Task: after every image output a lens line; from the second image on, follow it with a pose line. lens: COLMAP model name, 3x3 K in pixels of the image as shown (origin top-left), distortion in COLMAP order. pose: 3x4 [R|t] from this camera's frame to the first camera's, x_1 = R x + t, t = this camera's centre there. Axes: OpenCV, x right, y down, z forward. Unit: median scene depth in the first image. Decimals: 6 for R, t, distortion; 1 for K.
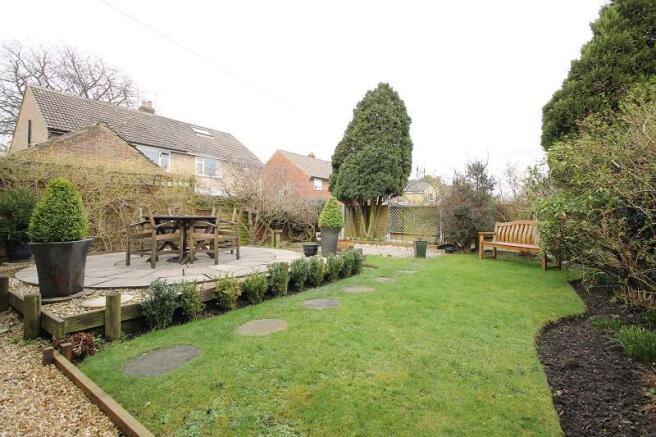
lens RADIAL K [[308.8, 0, 330.6], [0, 308.8, 208.1], [0, 0, 1]] dist [-0.000210, -0.000031]
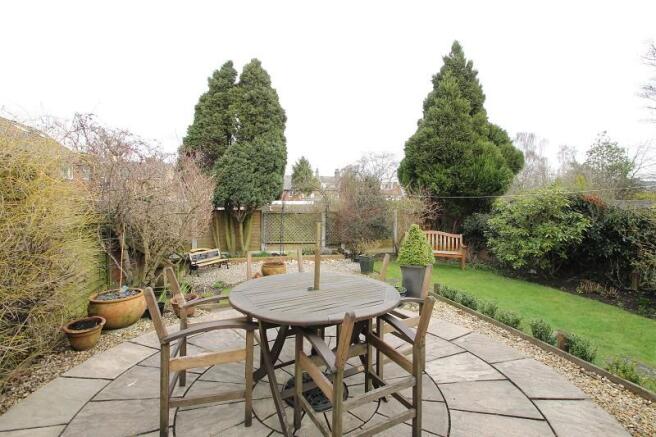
lens RADIAL K [[308.8, 0, 330.6], [0, 308.8, 208.1], [0, 0, 1]] dist [-0.000210, -0.000031]
pose [[0.625099, -0.017611, 0.780346, -0.390822], [-0.022949, 0.998899, 0.040926, -0.058600], [-0.780208, -0.043491, 0.624007, 0.365084]]
